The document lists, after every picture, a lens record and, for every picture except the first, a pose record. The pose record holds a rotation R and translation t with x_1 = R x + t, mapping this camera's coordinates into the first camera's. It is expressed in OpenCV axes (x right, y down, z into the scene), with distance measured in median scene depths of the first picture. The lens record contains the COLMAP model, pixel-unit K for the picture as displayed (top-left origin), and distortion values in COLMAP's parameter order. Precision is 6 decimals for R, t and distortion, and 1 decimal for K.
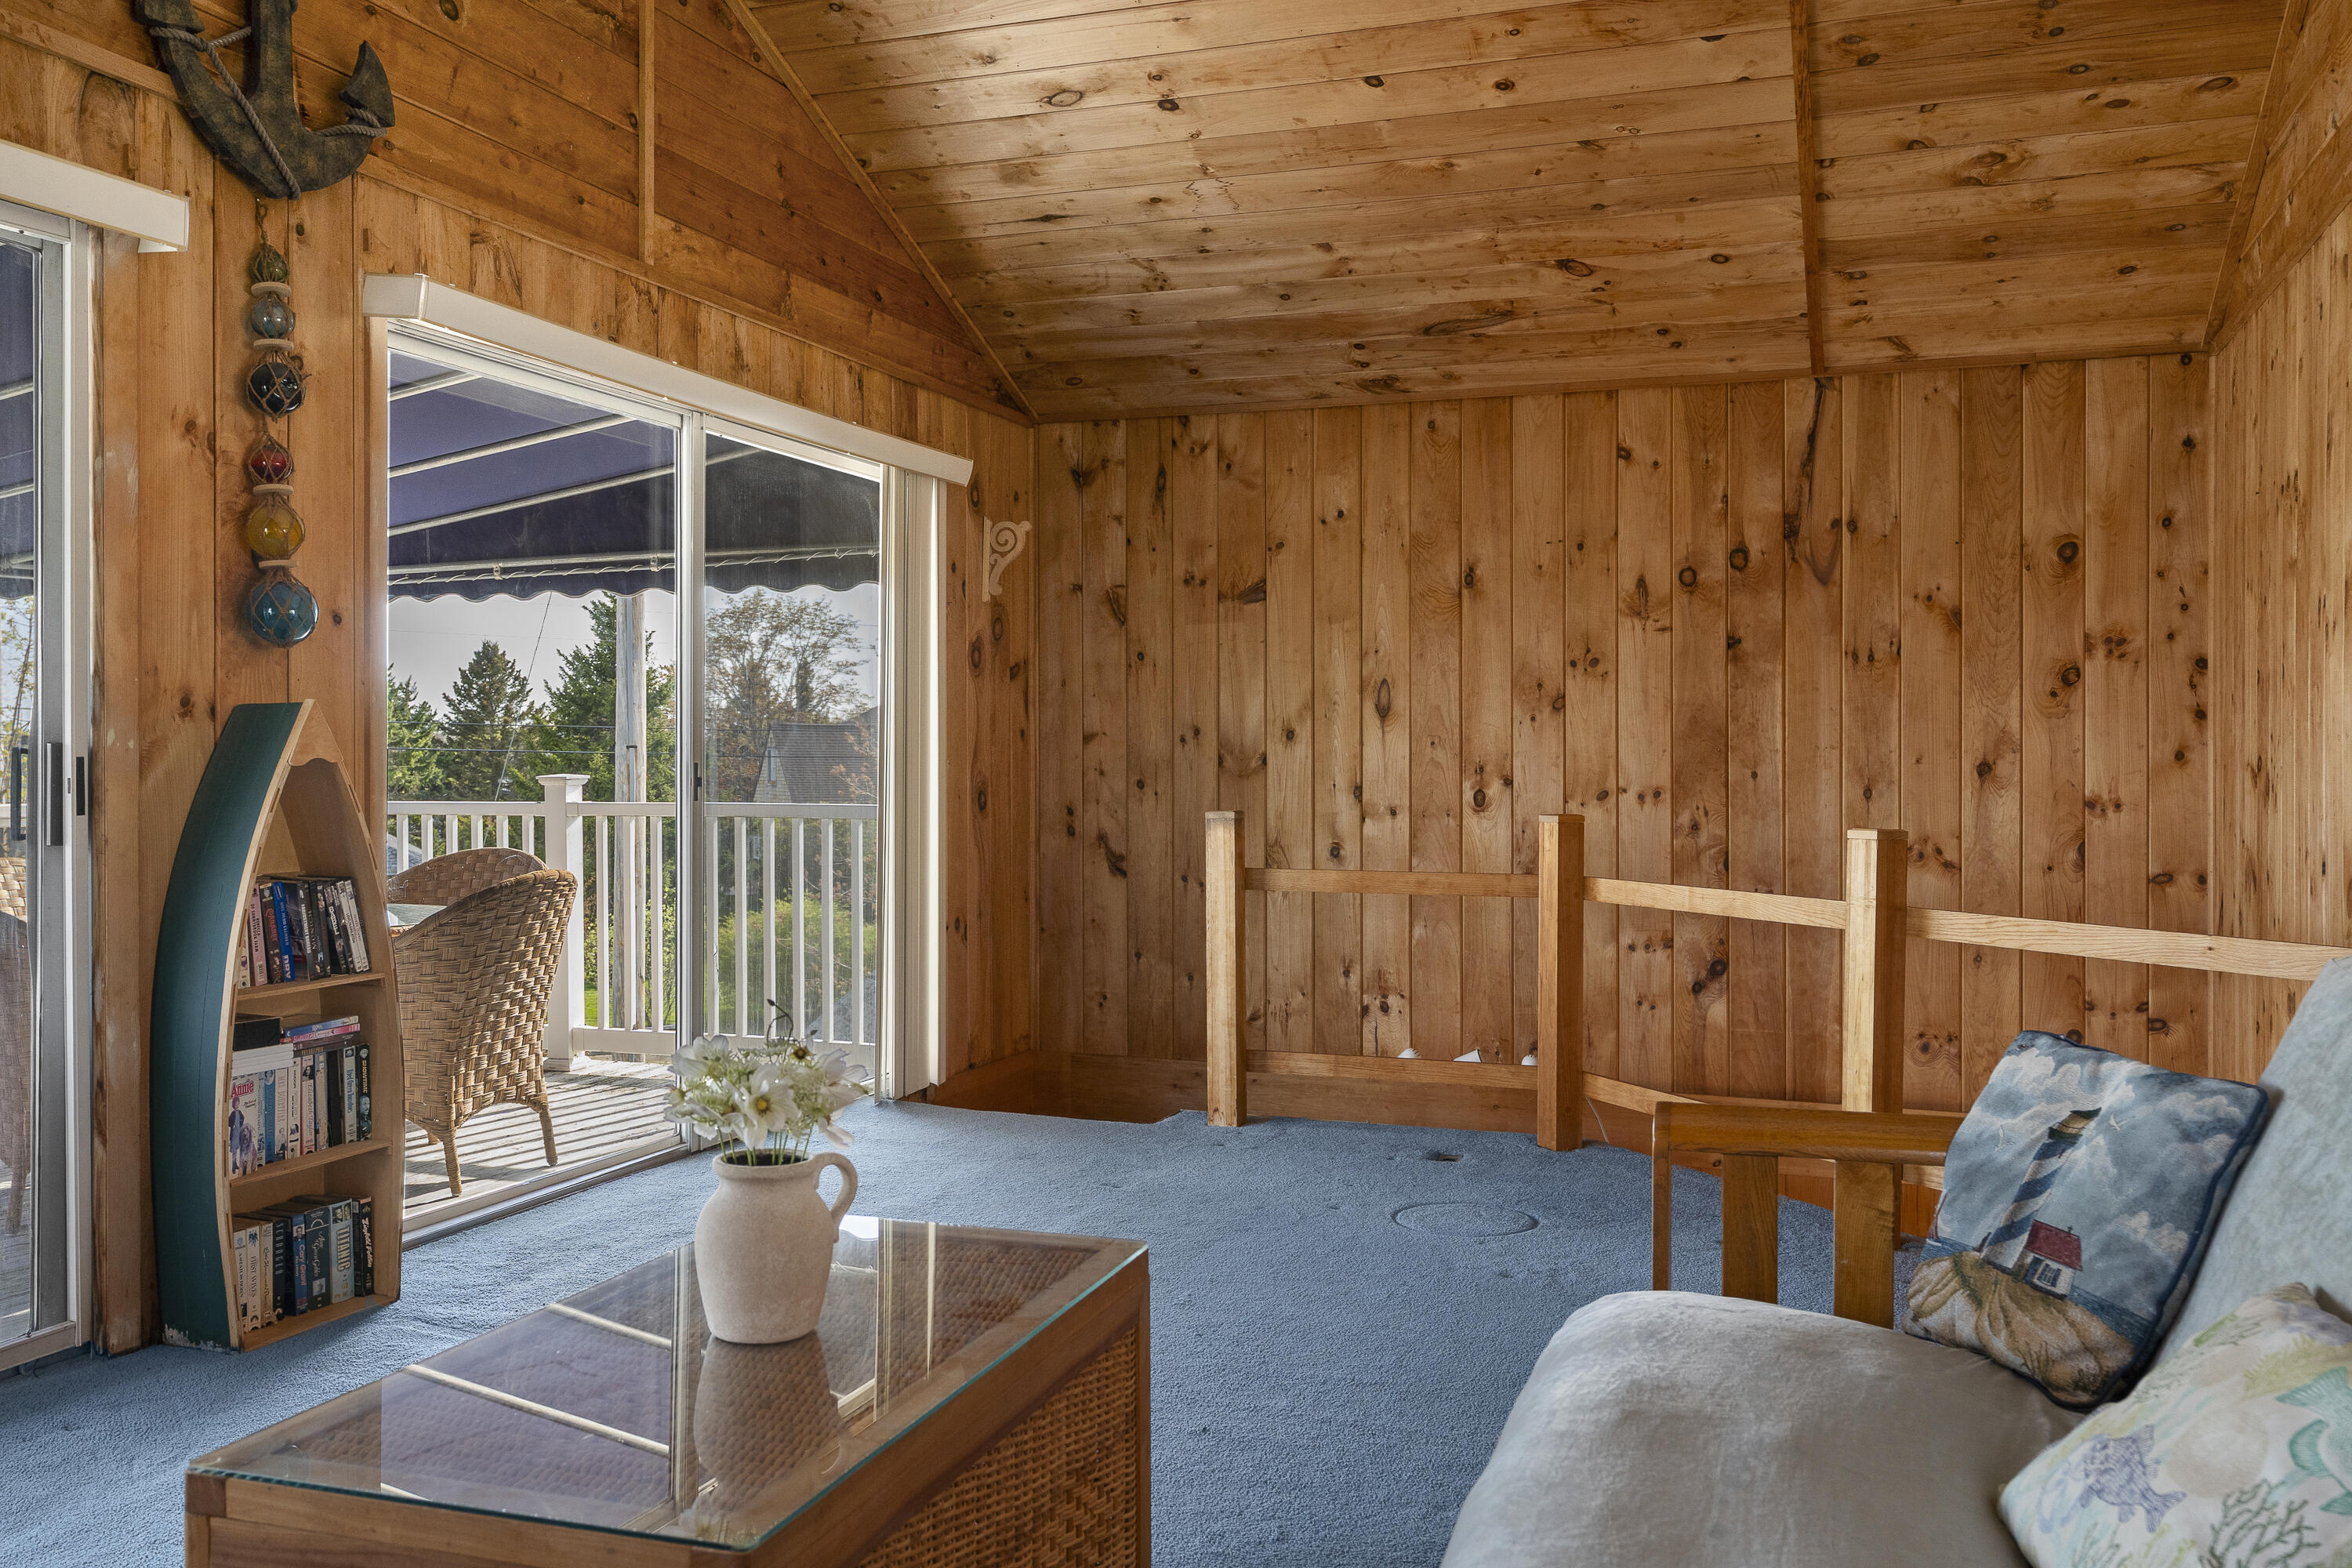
lens RADIAL K [[1929.8, 0, 1176.8], [0, 1929.8, 774.2], [0, 0, 1]] dist [0.013640, -0.002812]
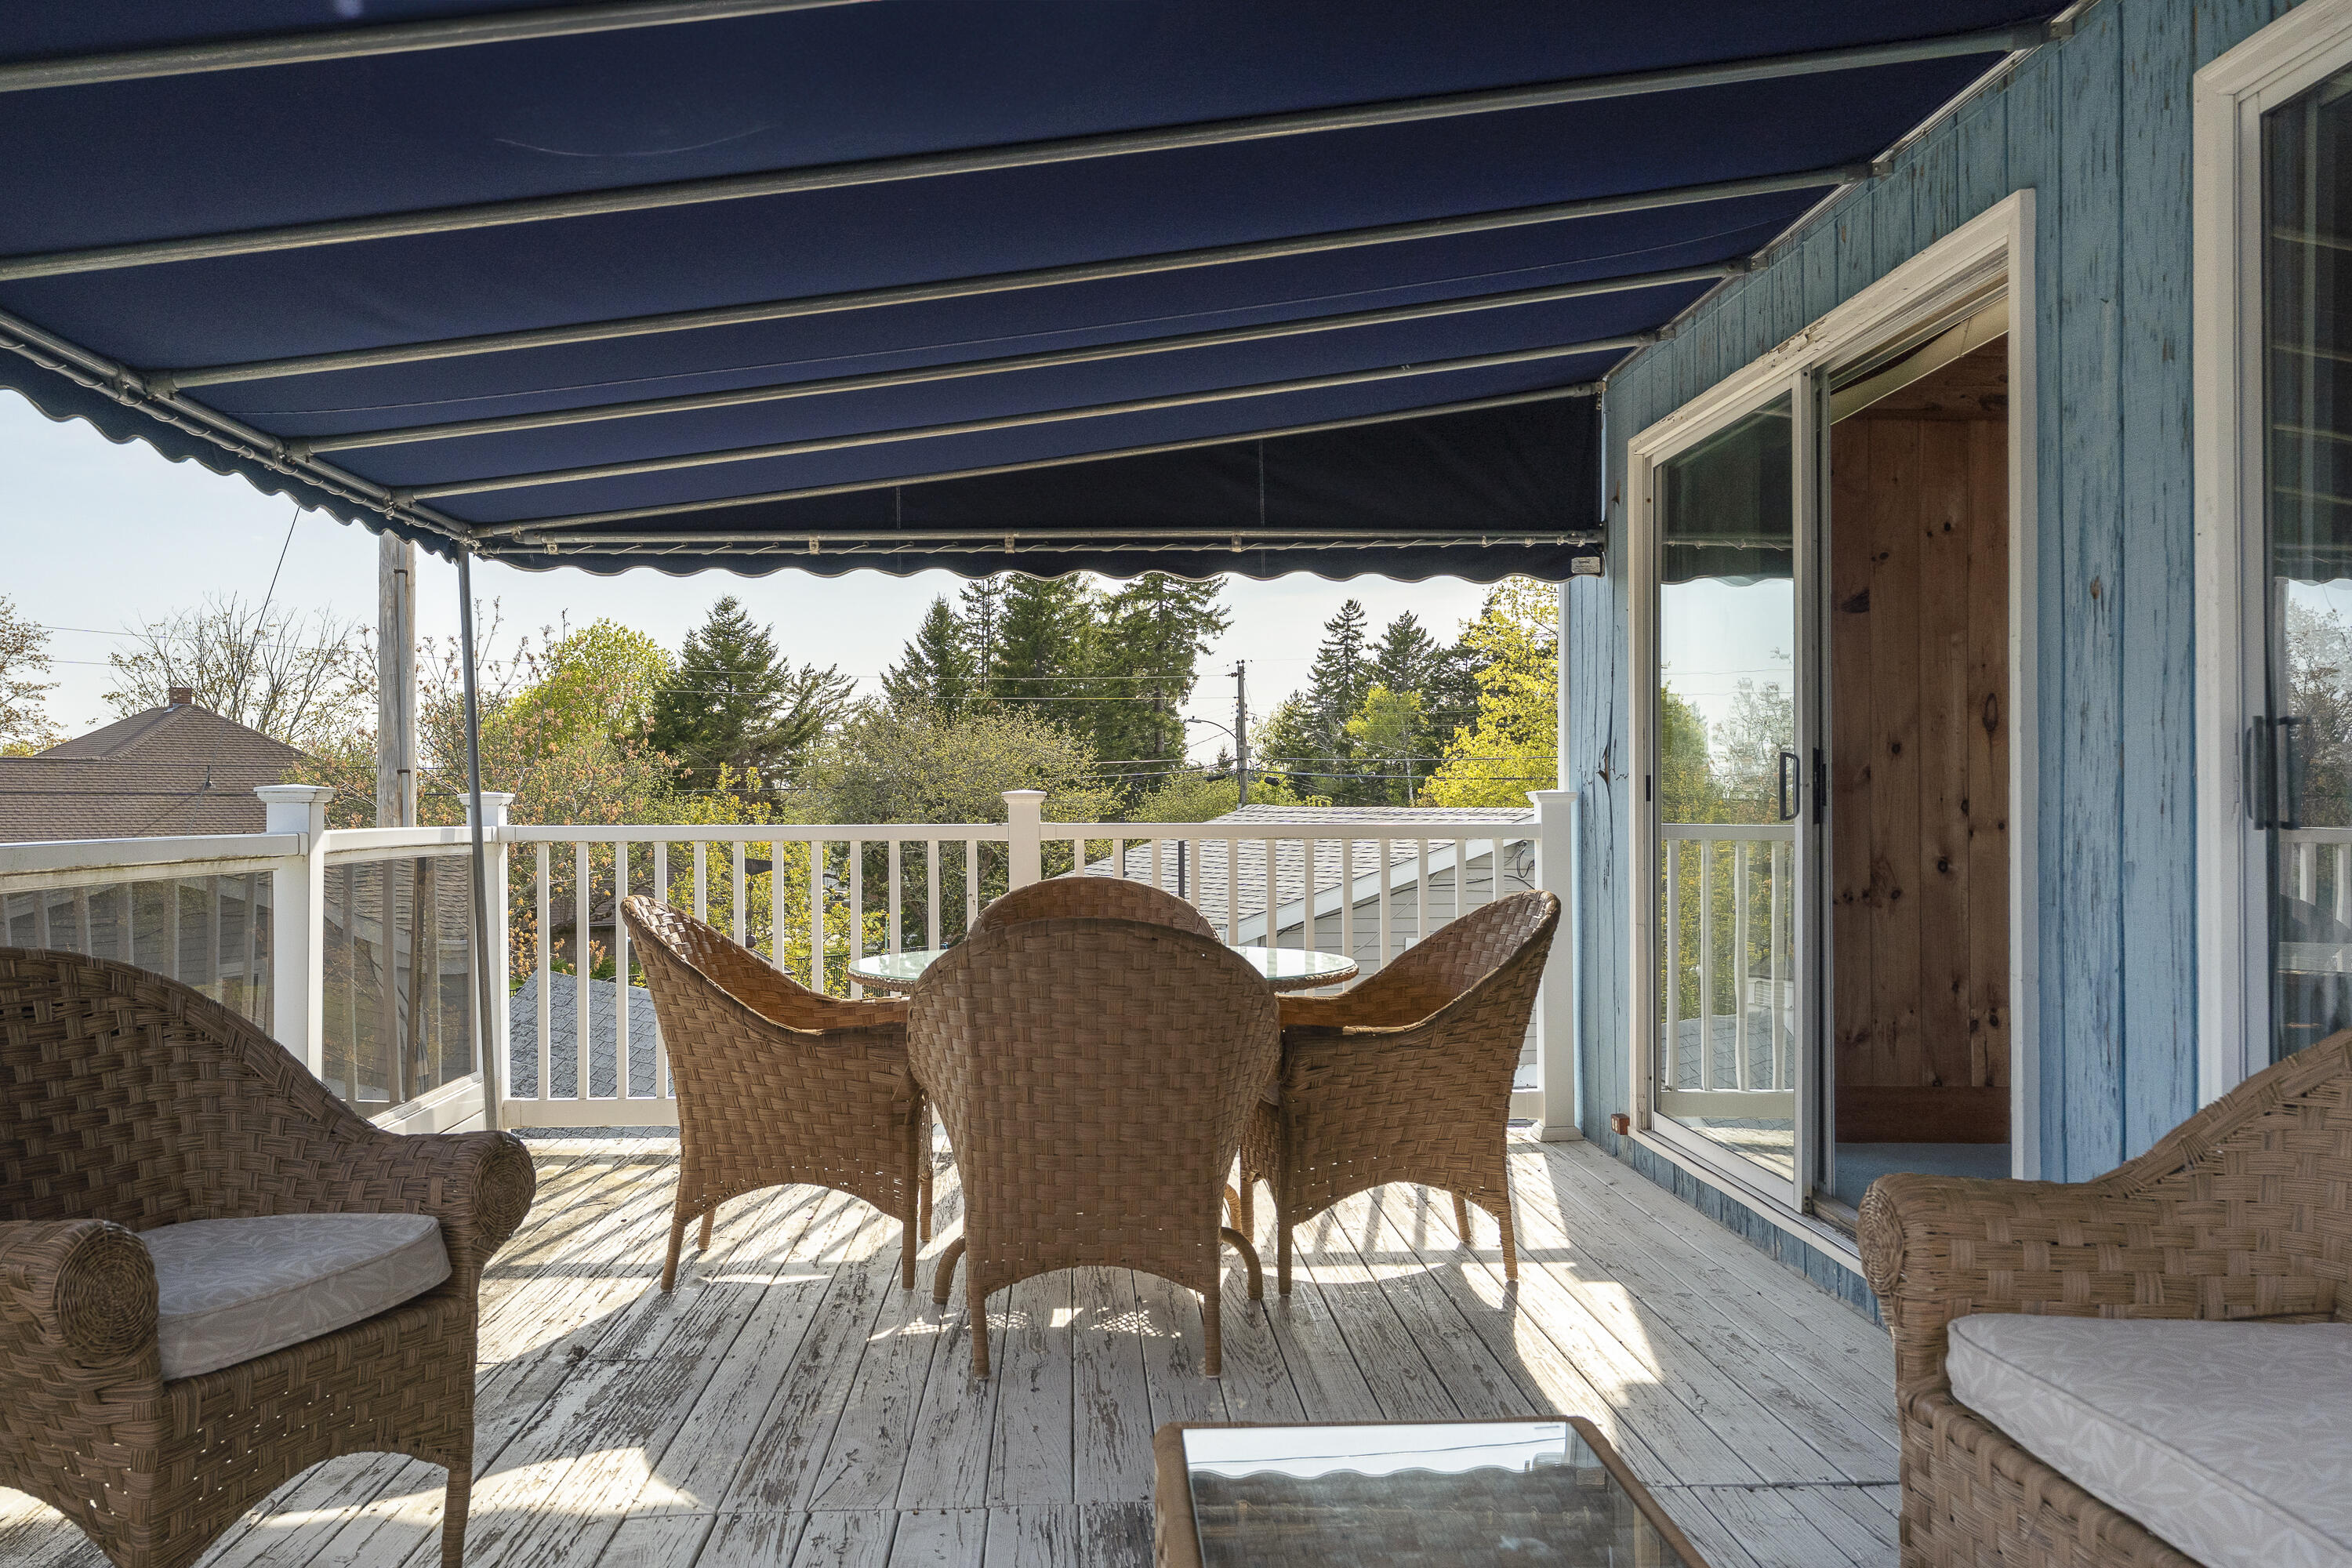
lens RADIAL K [[1942.6, 0, 1174.2], [0, 1942.6, 784.0], [0, 0, 1]] dist [-0.011261, -0.000705]
pose [[0.922596, 0.000389, 0.385768, -0.730165], [0.001623, 0.999987, -0.004891, 0.002289], [-0.385765, 0.005139, 0.922583, 0.254113]]
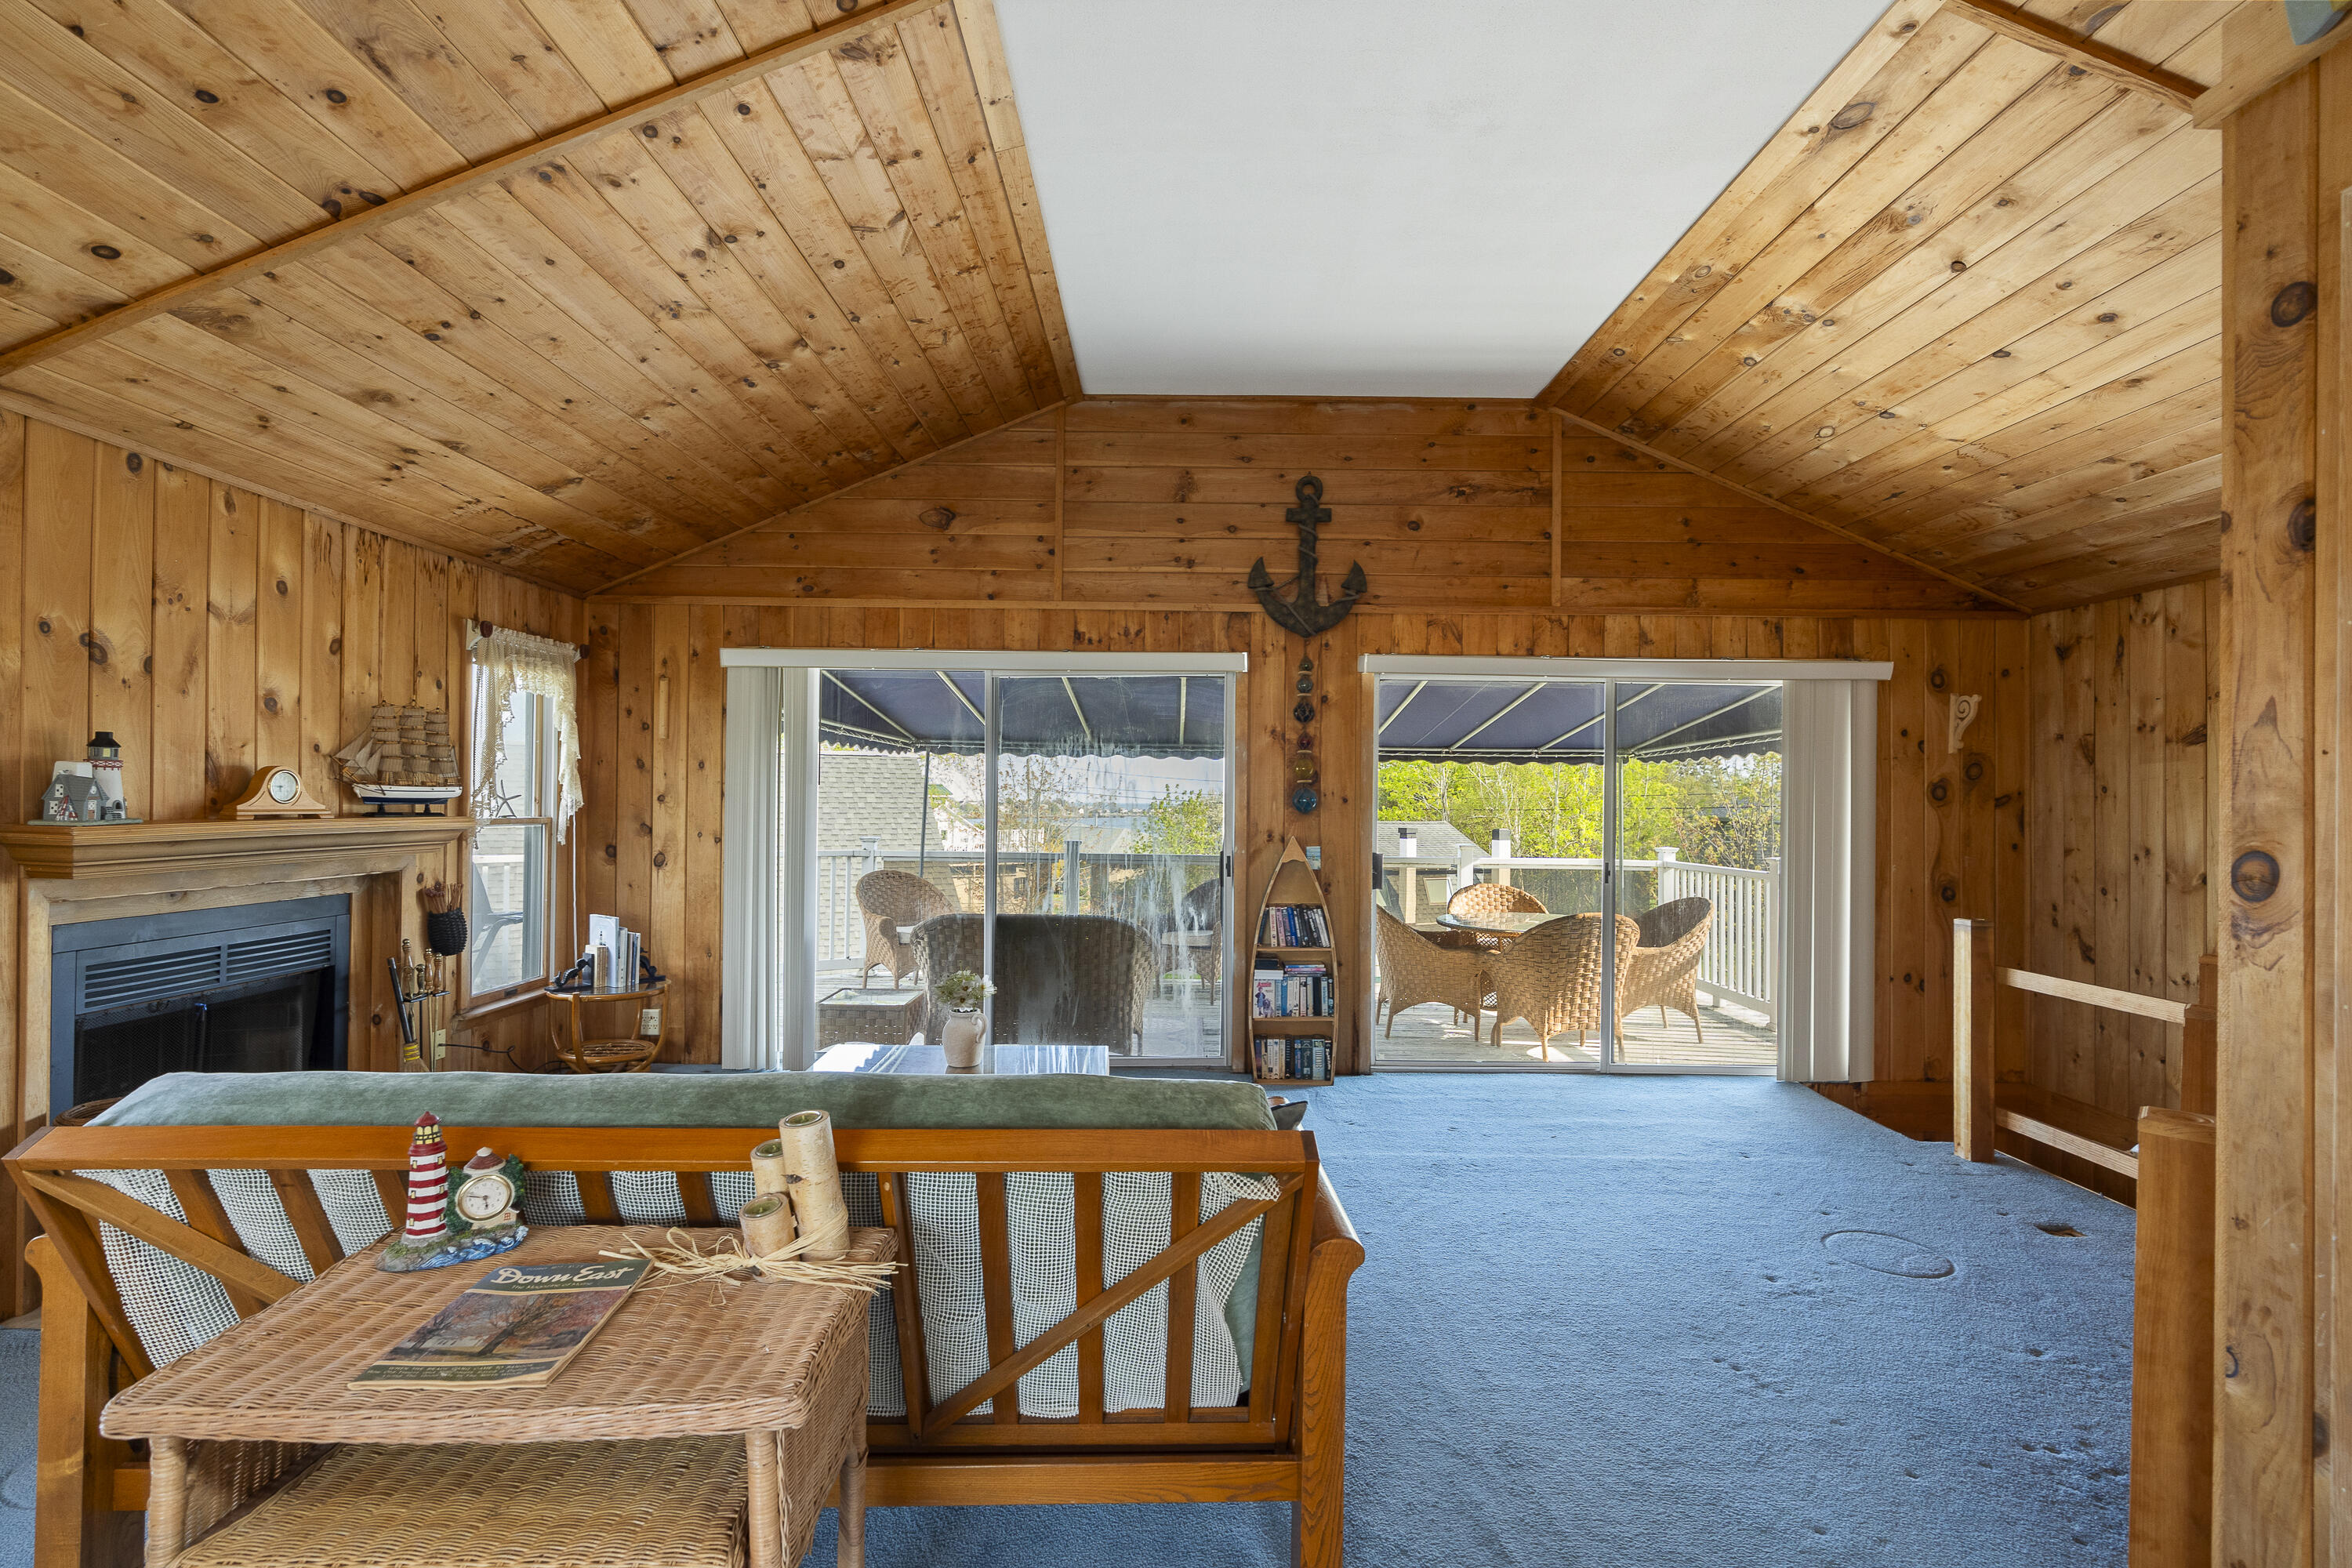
lens RADIAL K [[1073.0, 0, 1175.9], [0, 1073.0, 794.1], [0, 0, 1]] dist [-0.007843, 0.003407]
pose [[0.341838, -0.002471, -0.939756, 0.485499], [-0.018258, 0.999790, -0.009271, -0.046133], [0.939582, 0.020327, 0.341721, 0.220524]]
